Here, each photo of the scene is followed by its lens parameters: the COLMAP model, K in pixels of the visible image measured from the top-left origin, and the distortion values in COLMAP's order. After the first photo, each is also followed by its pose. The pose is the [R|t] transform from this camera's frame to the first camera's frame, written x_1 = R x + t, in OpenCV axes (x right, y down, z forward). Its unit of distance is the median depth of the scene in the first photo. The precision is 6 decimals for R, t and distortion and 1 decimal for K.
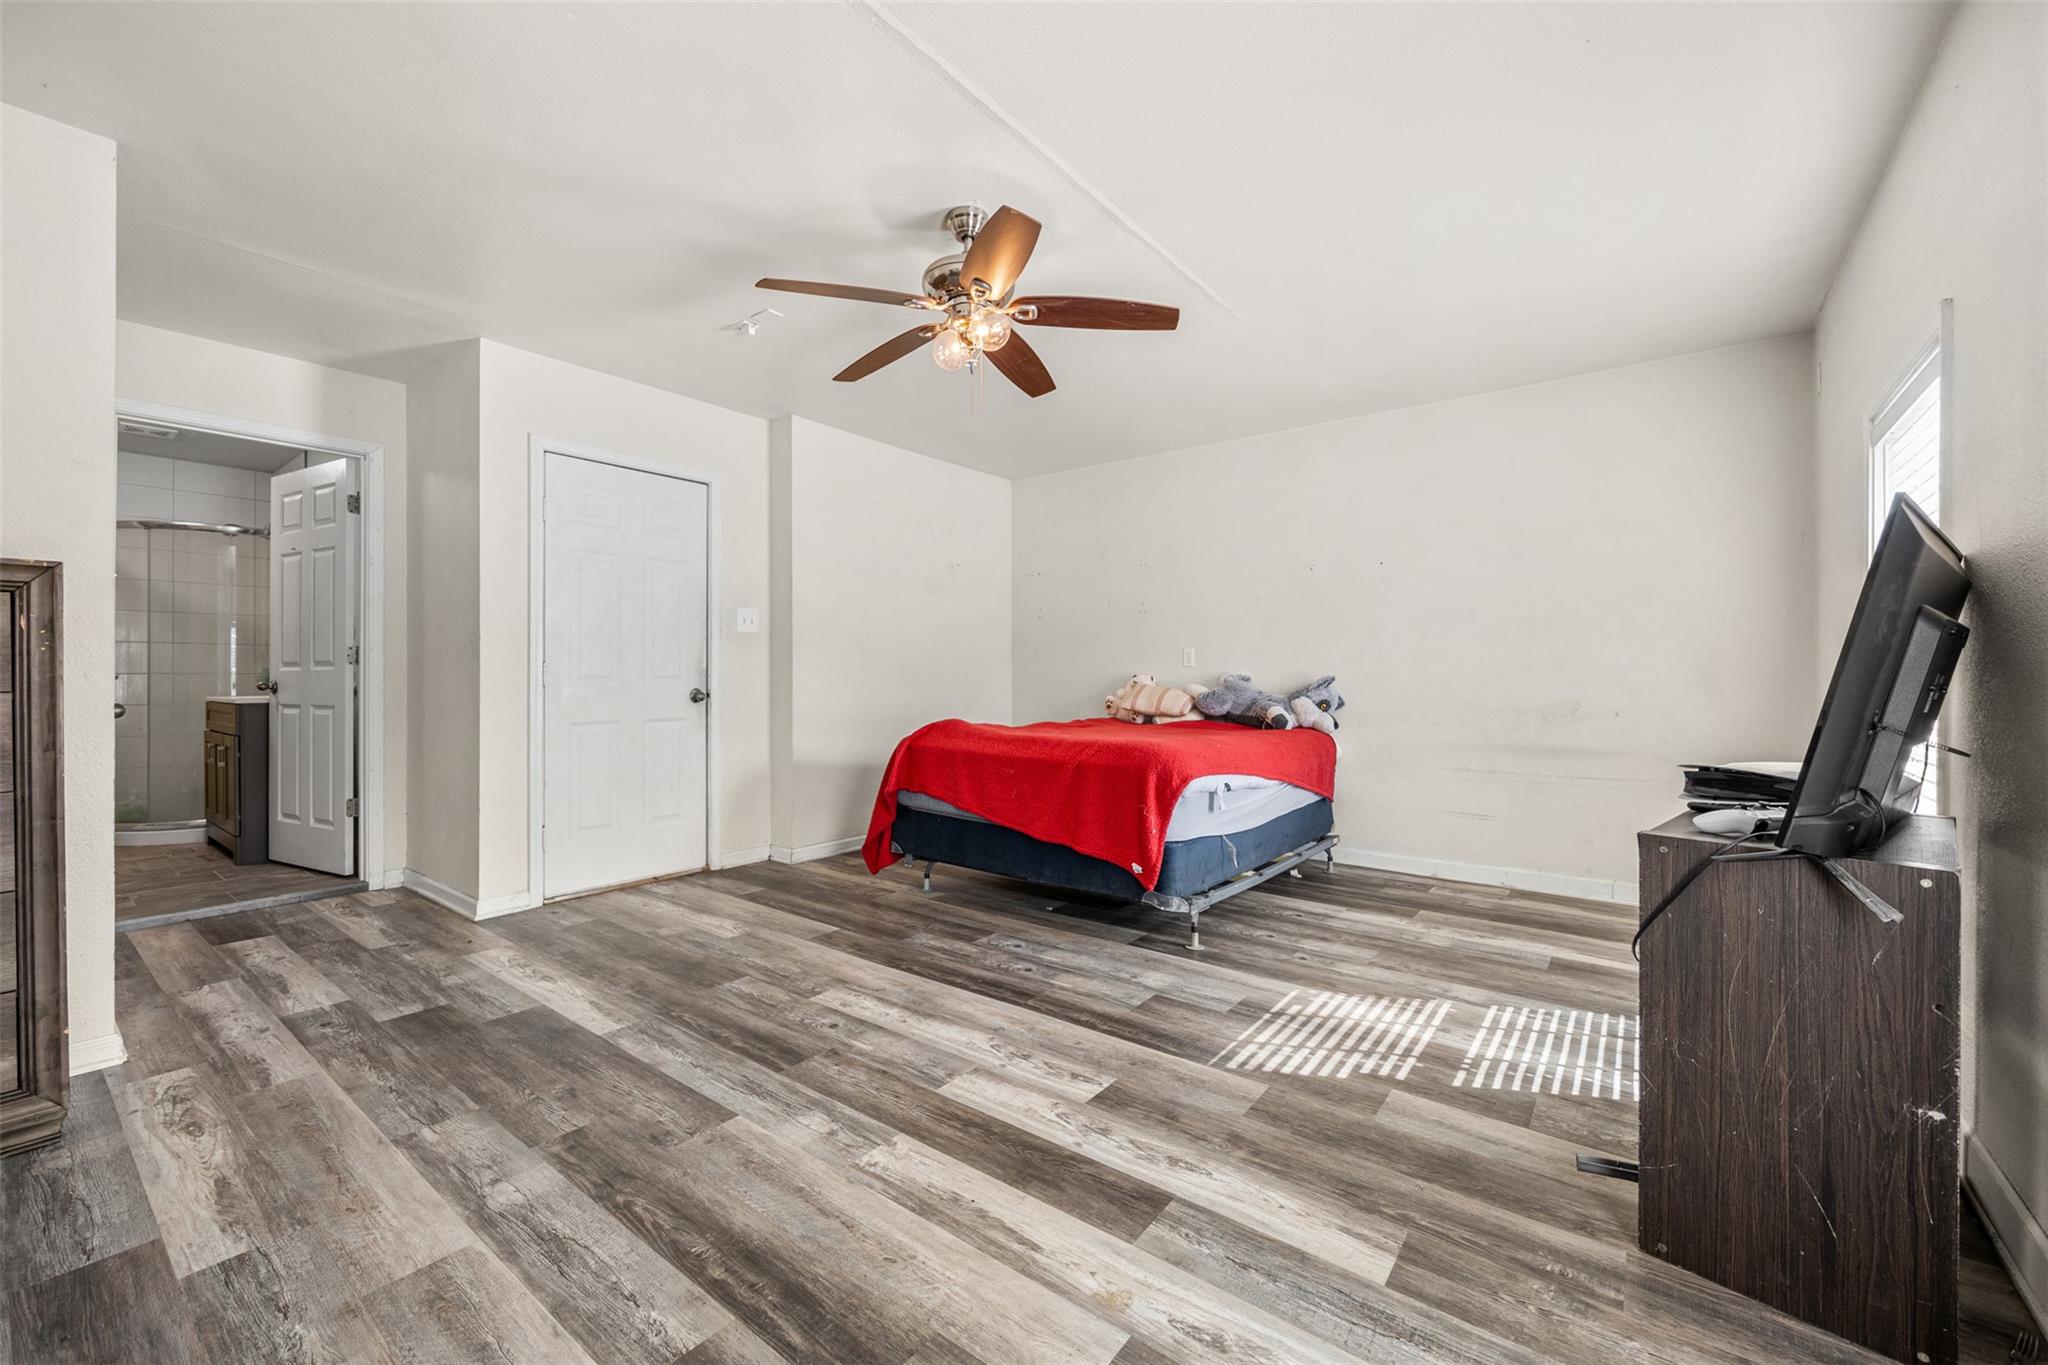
lens RADIAL K [[832.2, 0, 1036.5], [0, 832.2, 679.1], [0, 0, 1]] dist [0.002599, 0.000064]
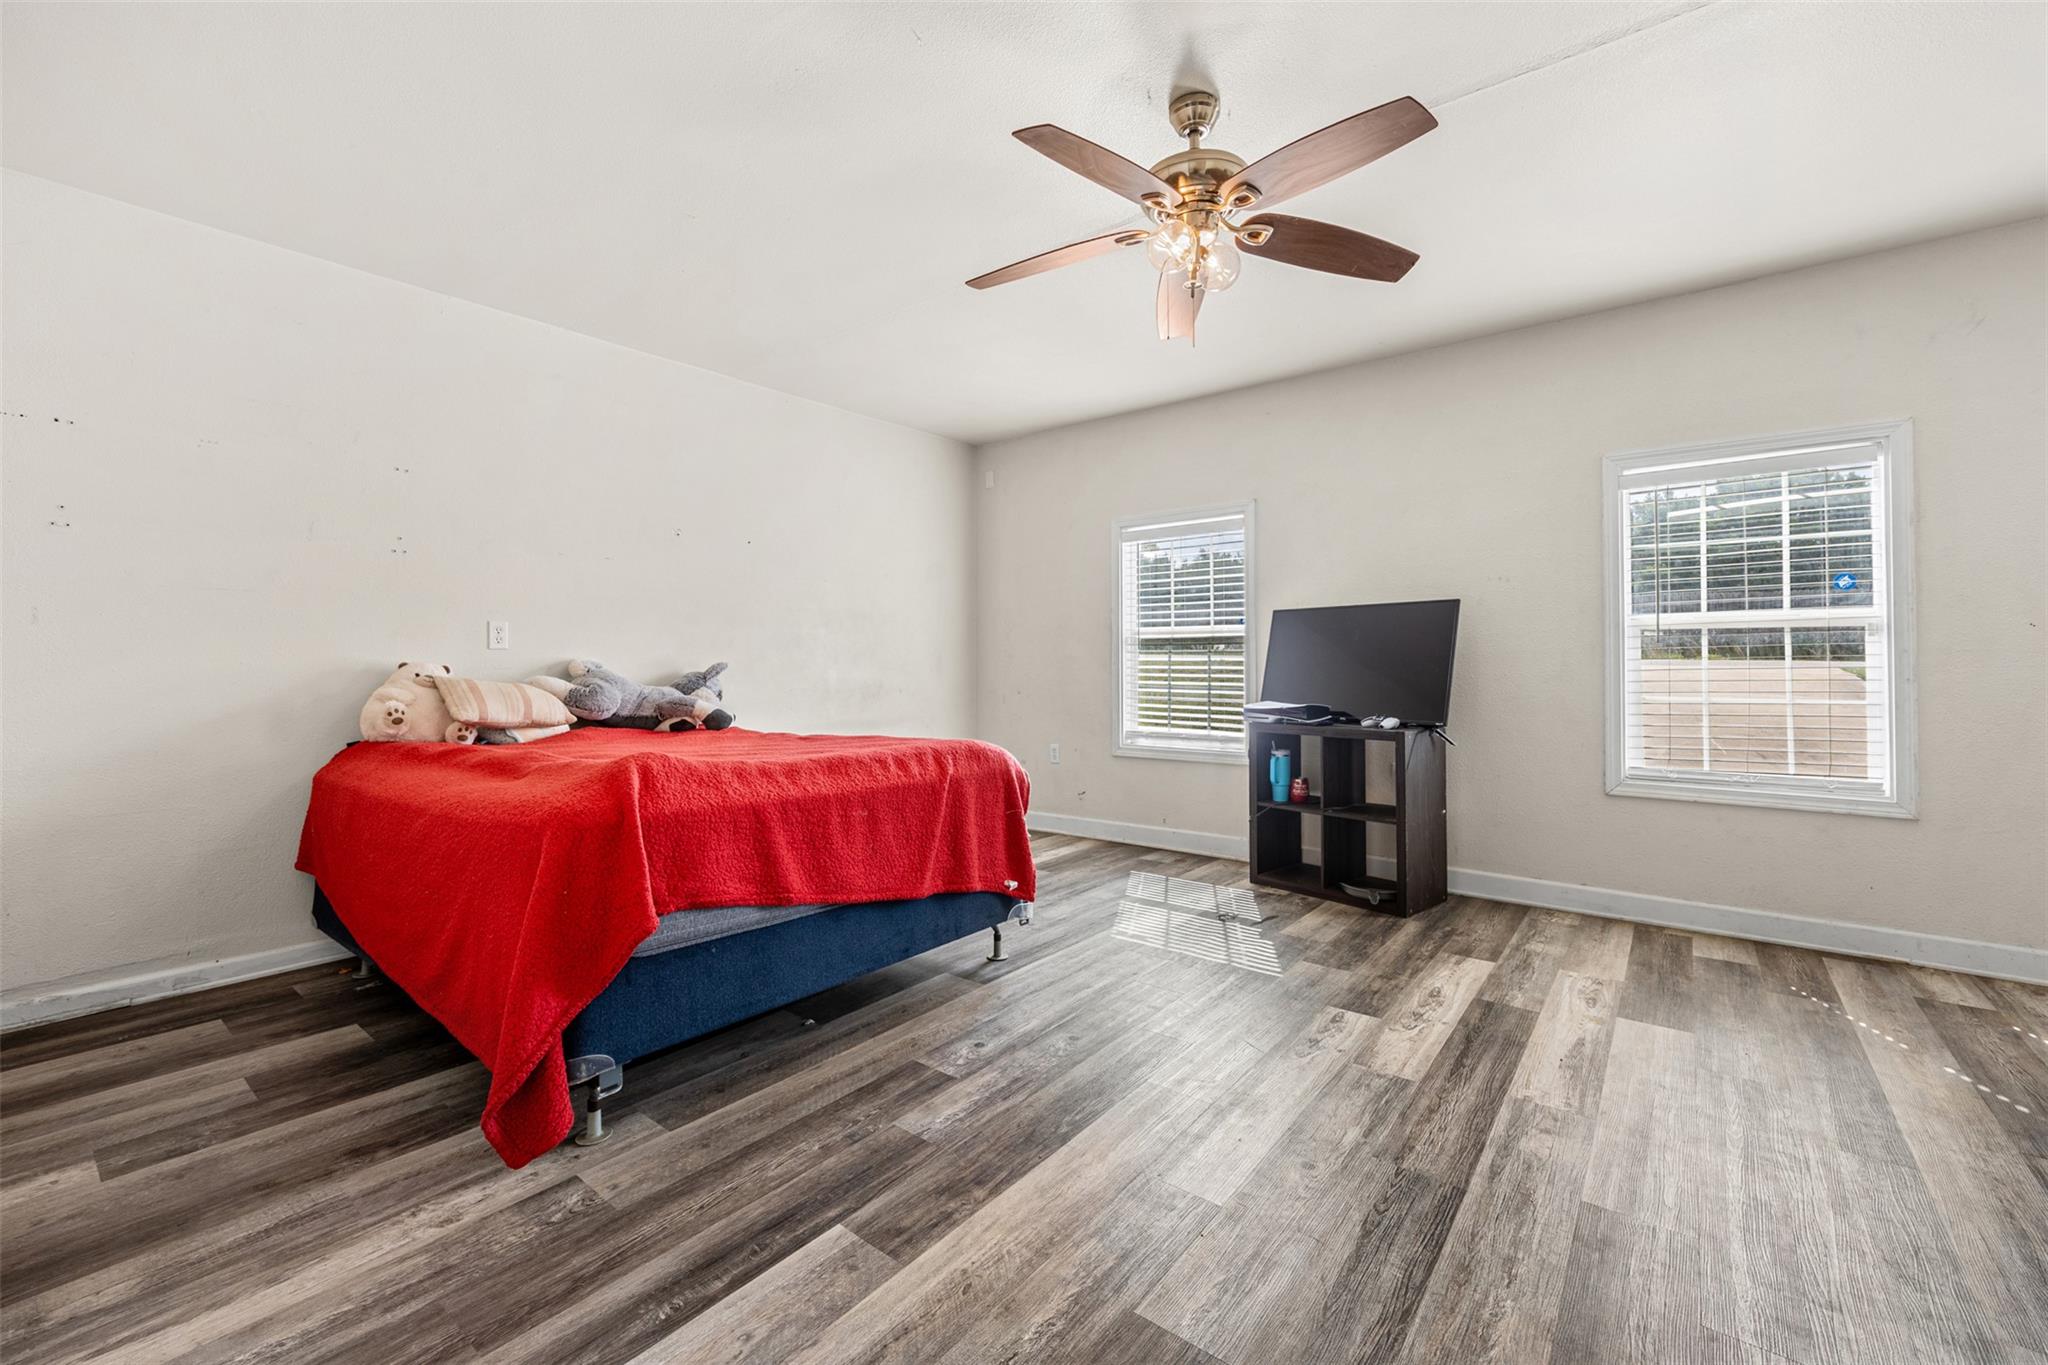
lens RADIAL K [[832.2, 0, 1039.7], [0, 832.2, 660.4], [0, 0, 1]] dist [0.002599, 0.000064]
pose [[0.008053, 0.002536, 0.999964, -1.054267], [0.005645, 0.999981, -0.002582, -0.004897], [-0.999952, 0.005666, 0.008039, 1.361438]]
